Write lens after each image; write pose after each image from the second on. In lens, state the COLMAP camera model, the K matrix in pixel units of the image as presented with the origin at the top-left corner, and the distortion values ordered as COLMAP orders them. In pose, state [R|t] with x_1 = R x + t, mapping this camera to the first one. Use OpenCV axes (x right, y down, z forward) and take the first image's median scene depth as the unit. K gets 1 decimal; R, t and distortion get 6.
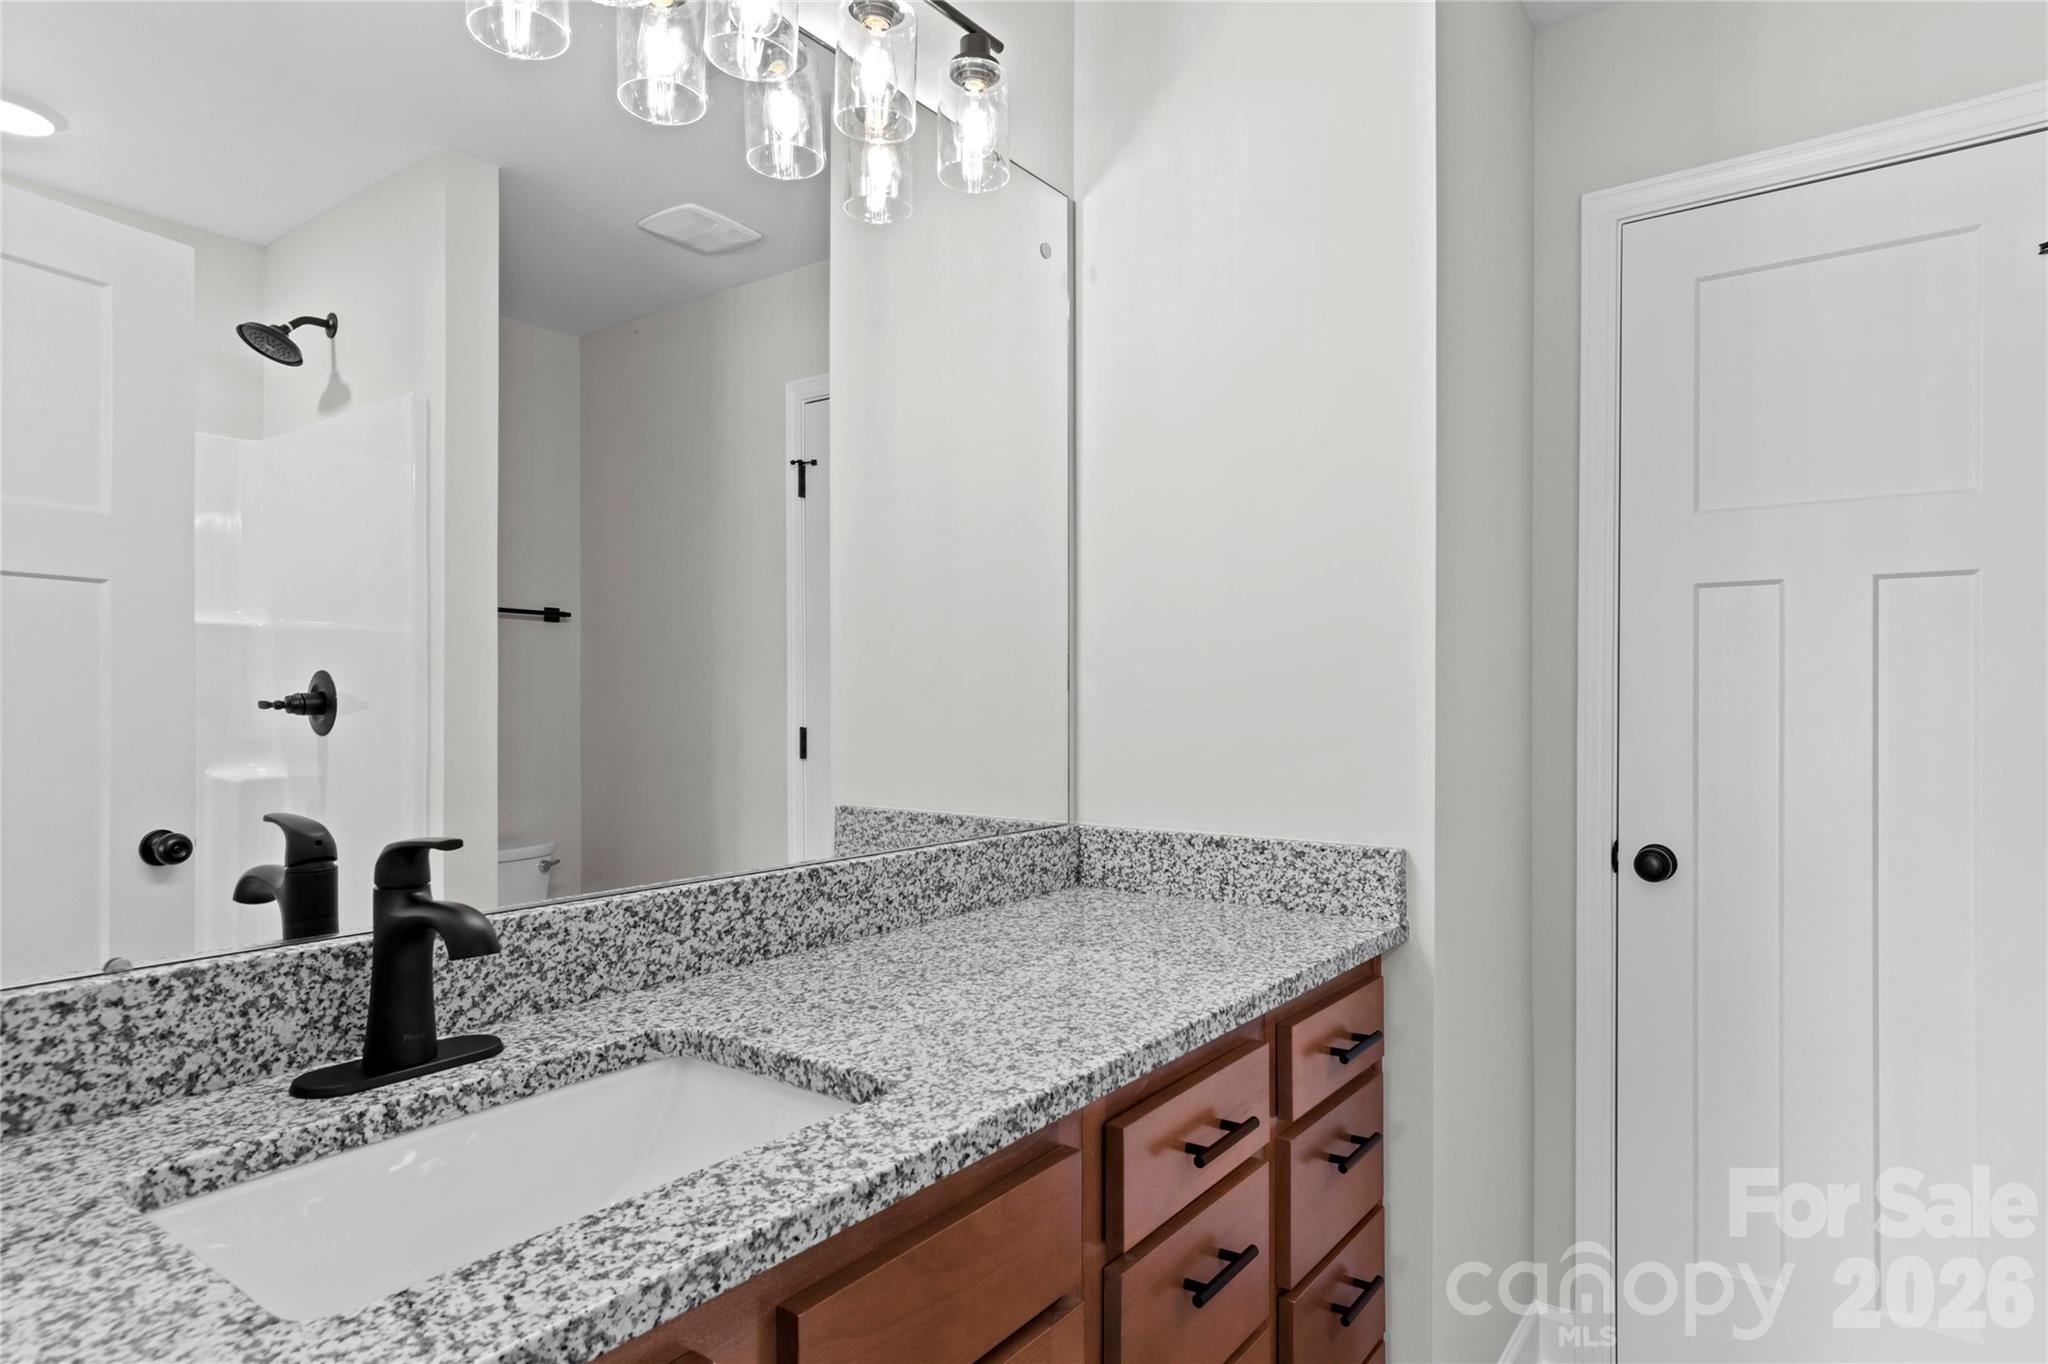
lens RADIAL K [[1120.9, 0, 1075.2], [0, 1120.9, 693.5], [0, 0, 1]] dist [0.003332, -0.005935]
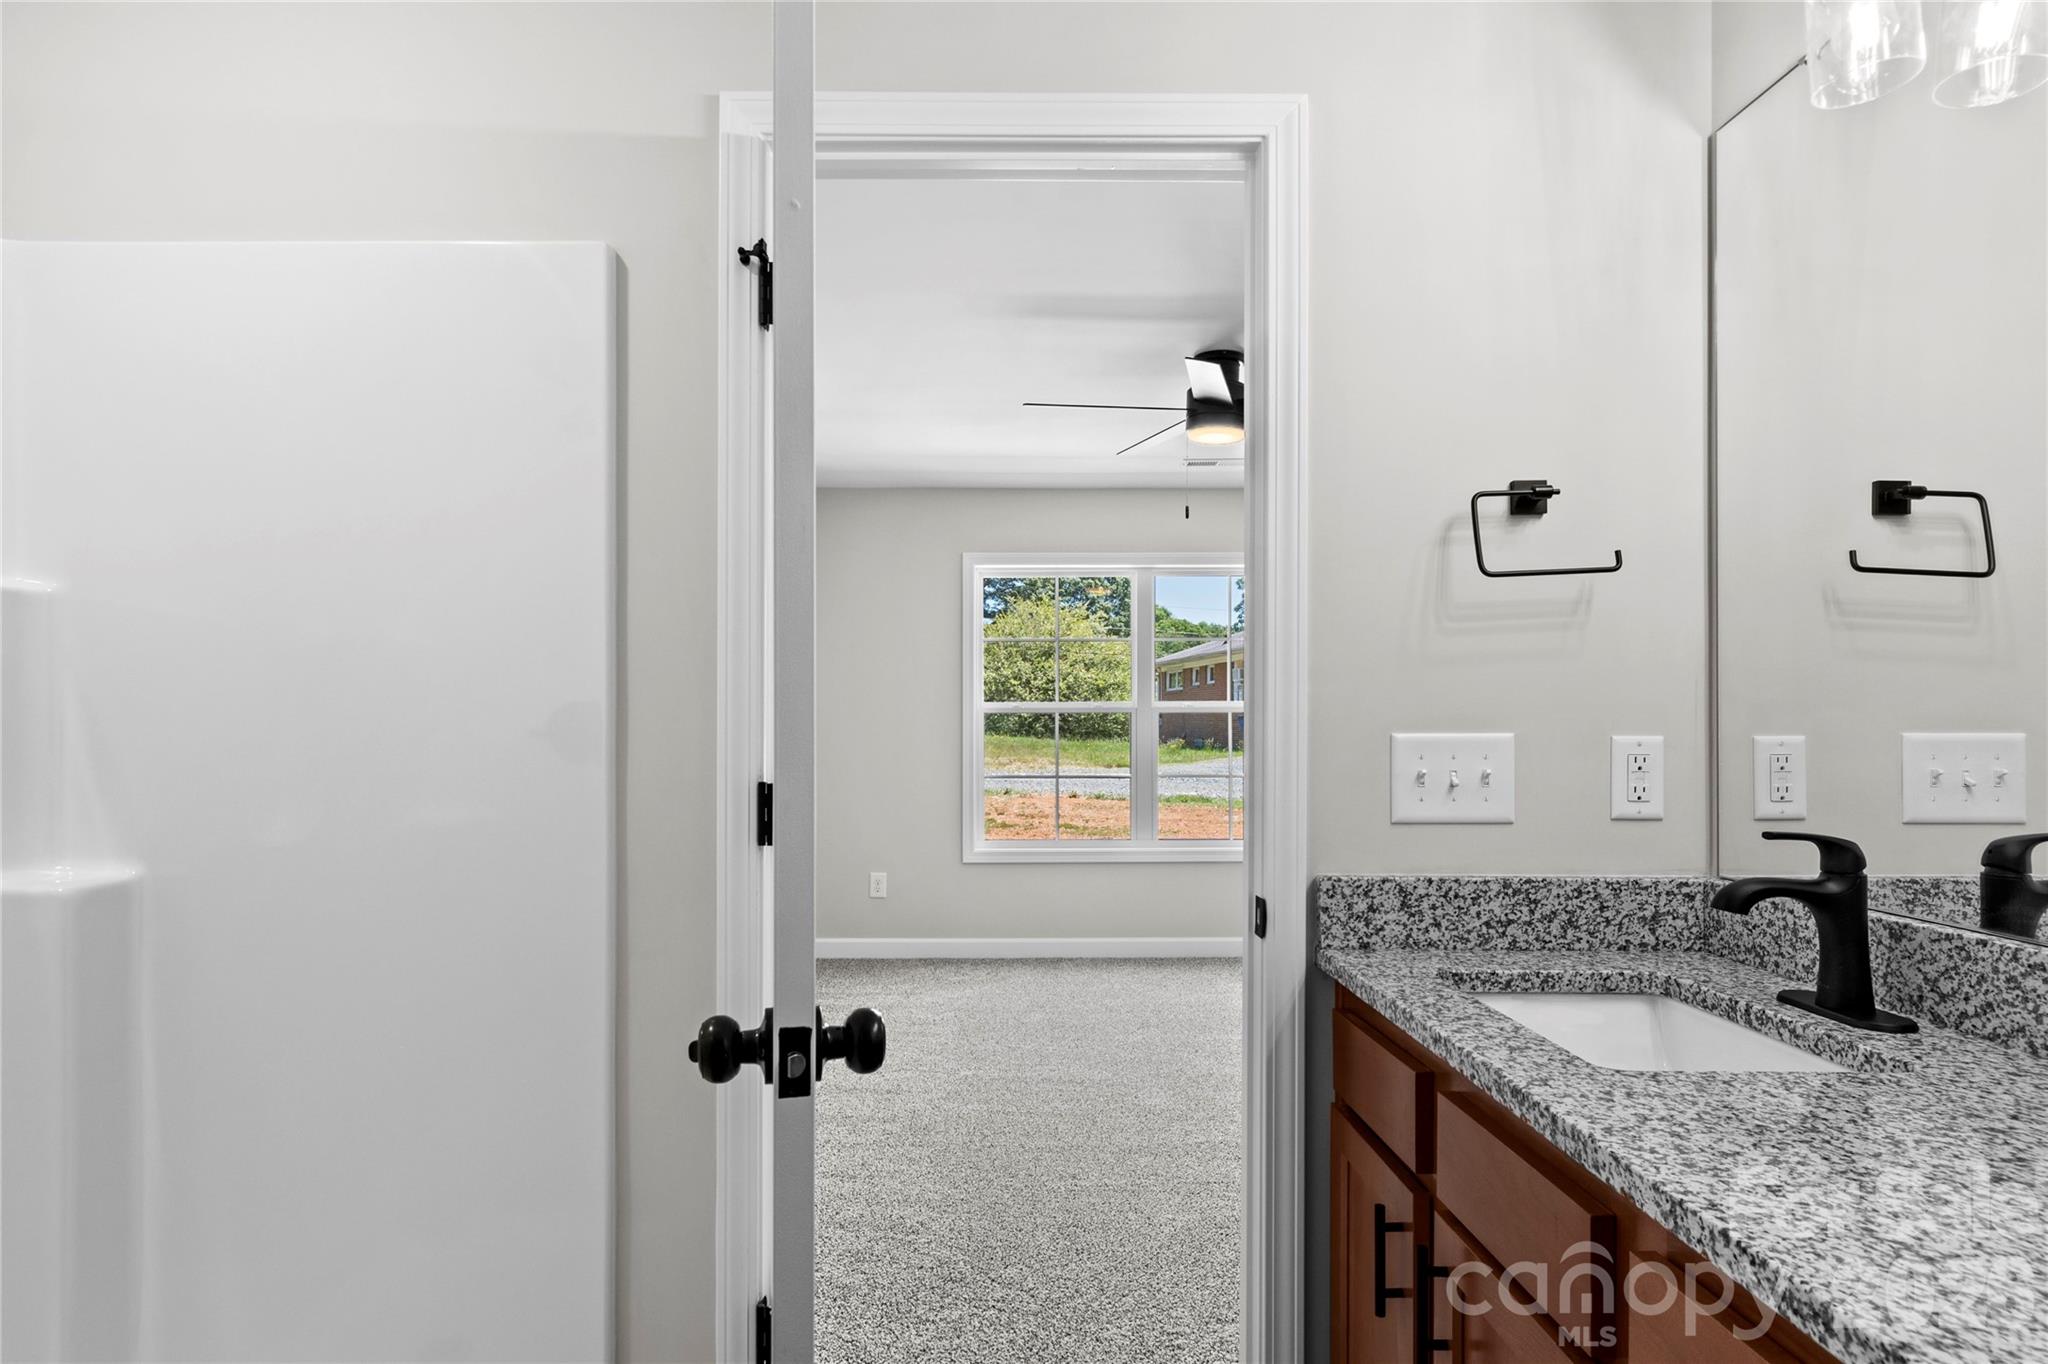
lens RADIAL K [[1120.9, 0, 1022.4], [0, 1120.9, 701.0], [0, 0, 1]] dist [0.003332, -0.005935]
pose [[-0.799556, -0.015947, -0.600380, 0.970959], [-0.001852, 0.999708, -0.024088, 0.004775], [0.600589, -0.018147, -0.799352, 1.505774]]
